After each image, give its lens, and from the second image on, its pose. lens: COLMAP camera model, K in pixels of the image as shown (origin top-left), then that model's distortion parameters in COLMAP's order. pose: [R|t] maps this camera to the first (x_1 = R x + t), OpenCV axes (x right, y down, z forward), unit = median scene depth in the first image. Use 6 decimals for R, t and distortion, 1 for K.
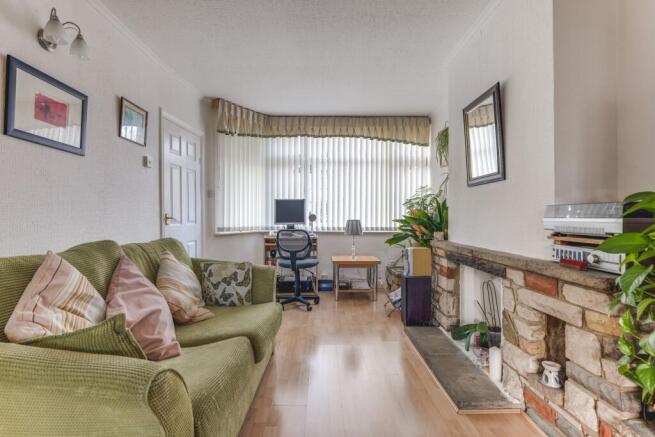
lens RADIAL K [[337.5, 0, 325.1], [0, 337.5, 219.8], [0, 0, 1]] dist [-0.004581, -0.000056]
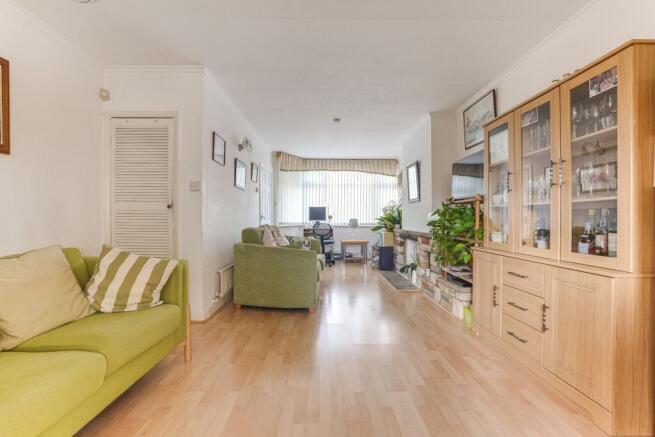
lens RADIAL K [[282.1, 0, 328.8], [0, 282.1, 217.1], [0, 0, 1]] dist [-0.001457, 0.000228]
pose [[0.999798, 0.005756, 0.019232, -0.077242], [-0.005523, 0.999911, -0.012149, 0.010227], [-0.019300, 0.012040, 0.999741, -0.500960]]
